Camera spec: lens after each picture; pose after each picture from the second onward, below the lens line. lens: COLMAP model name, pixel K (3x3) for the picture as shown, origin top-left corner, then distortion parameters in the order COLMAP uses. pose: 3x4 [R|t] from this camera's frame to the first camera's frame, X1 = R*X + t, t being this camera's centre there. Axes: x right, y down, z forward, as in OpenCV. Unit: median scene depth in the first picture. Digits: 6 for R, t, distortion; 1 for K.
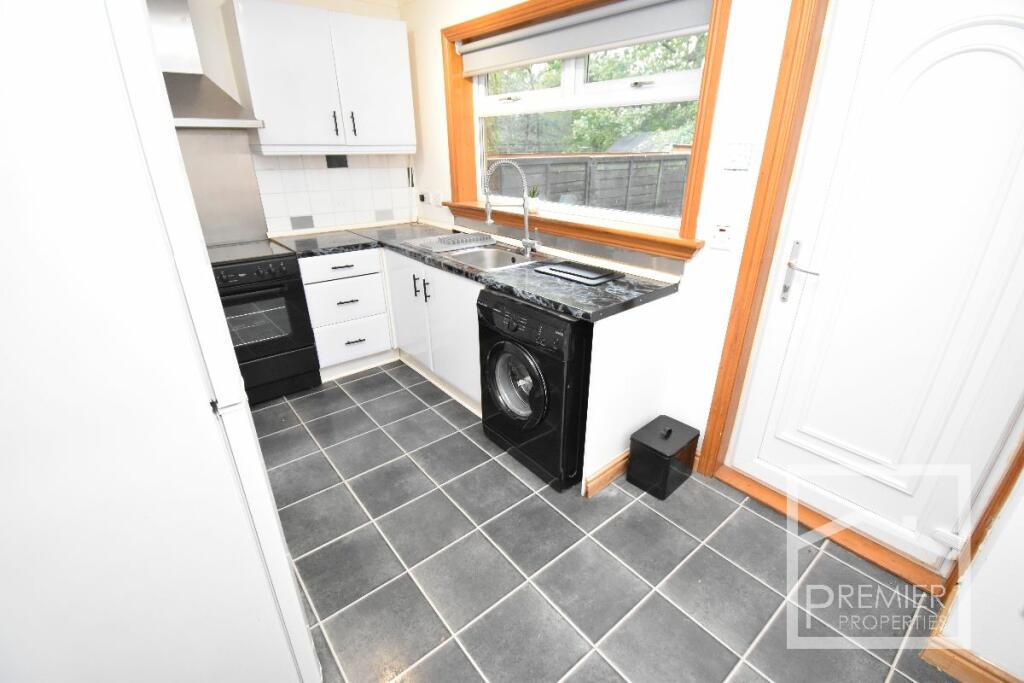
lens RADIAL K [[453.2, 0, 512.0], [0, 453.2, 341.5], [0, 0, 1]] dist [0.003303, -0.014901]
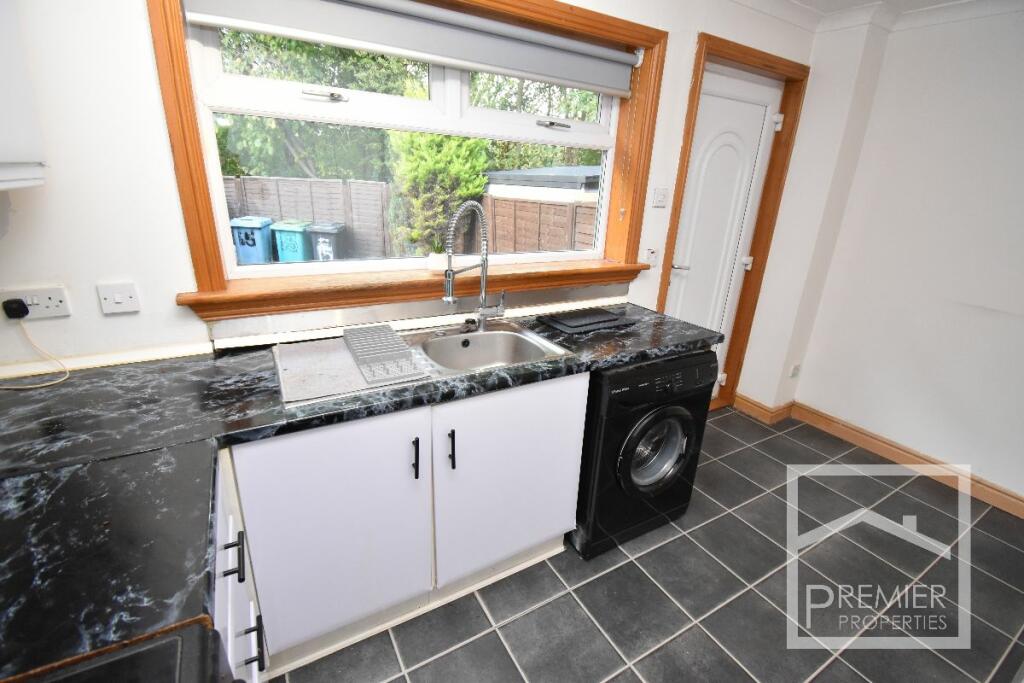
lens RADIAL K [[453.2, 0, 512.0], [0, 453.2, 341.5], [0, 0, 1]] dist [0.003303, -0.014901]
pose [[0.167679, -0.311937, 0.935189, -0.804305], [0.356165, 0.903716, 0.237579, -0.413402], [-0.919255, 0.293245, 0.262635, 0.972614]]
